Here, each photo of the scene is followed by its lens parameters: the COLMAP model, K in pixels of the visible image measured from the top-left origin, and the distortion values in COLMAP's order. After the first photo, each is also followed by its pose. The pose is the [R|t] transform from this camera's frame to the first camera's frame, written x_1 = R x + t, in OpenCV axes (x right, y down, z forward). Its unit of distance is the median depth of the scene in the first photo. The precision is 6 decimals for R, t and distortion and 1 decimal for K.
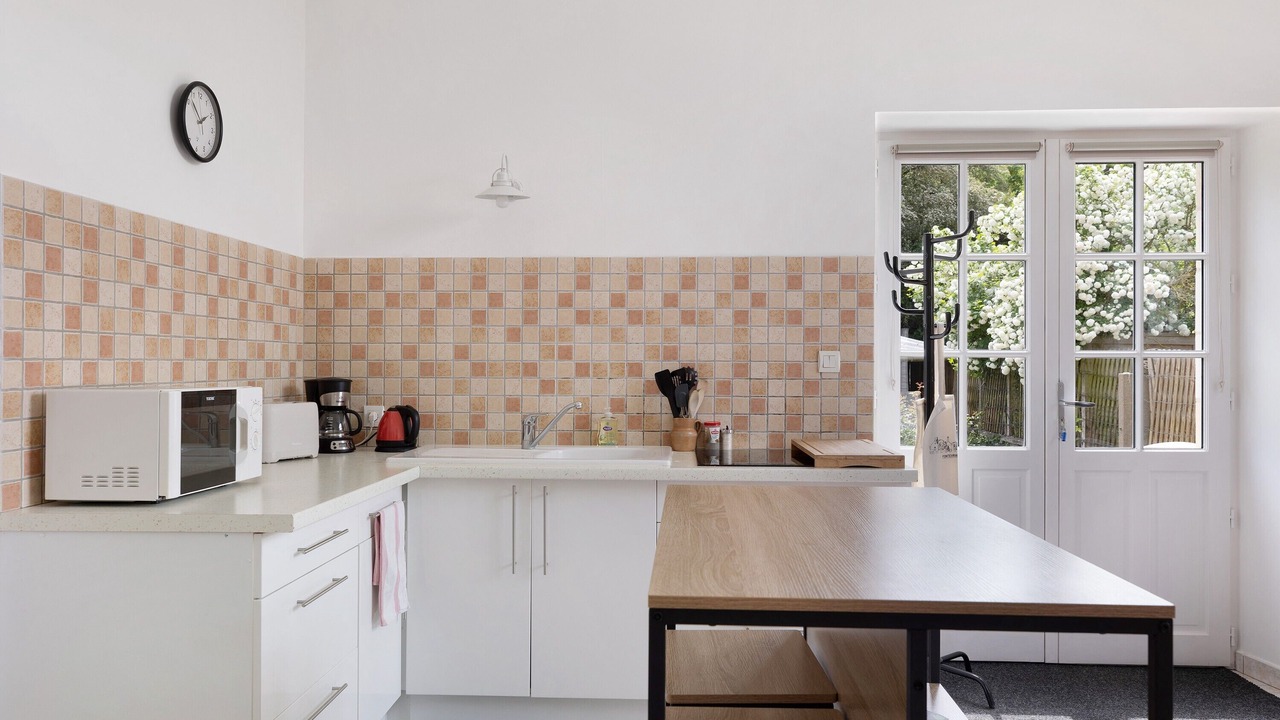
lens RADIAL K [[929.1, 0, 638.8], [0, 929.1, 364.4], [0, 0, 1]] dist [0.003279, 0.001631]
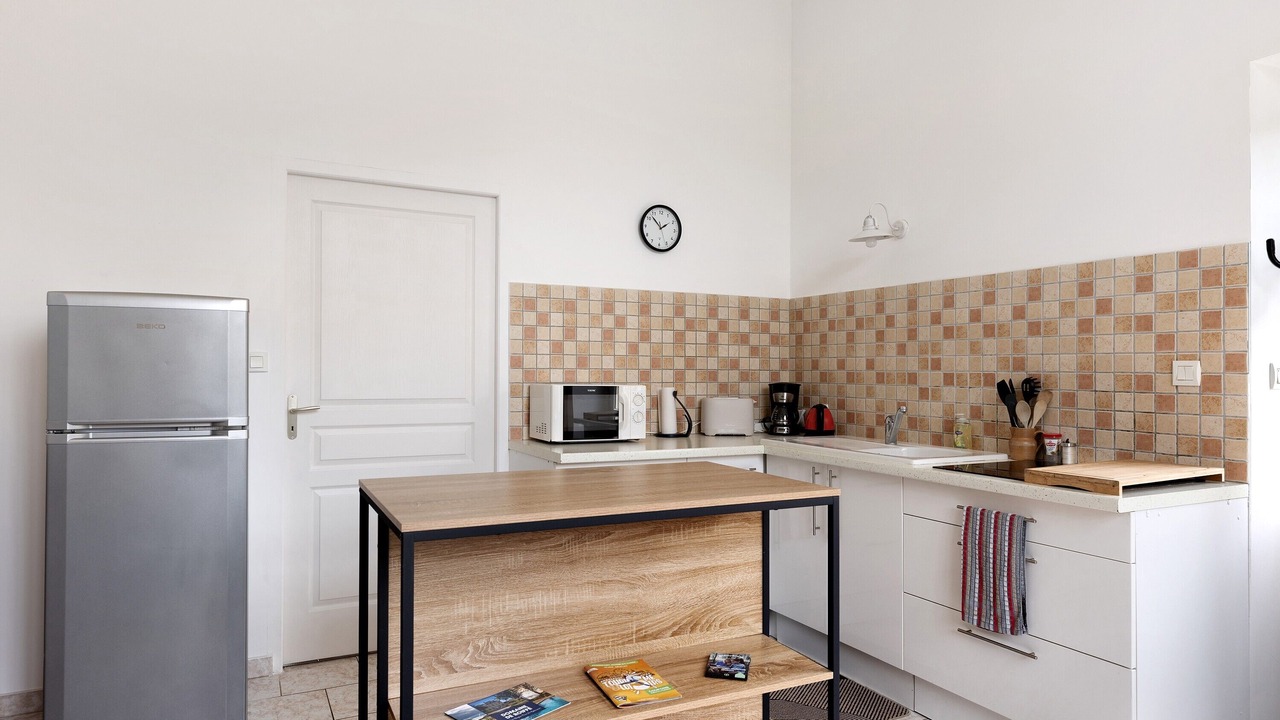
lens RADIAL K [[764.4, 0, 637.5], [0, 764.4, 357.6], [0, 0, 1]] dist [0.002409, 0.001814]
pose [[0.506392, -0.012202, -0.862217, 0.551921], [-0.007621, 0.999798, -0.018624, -0.000325], [0.862270, 0.016002, 0.506196, 0.208855]]
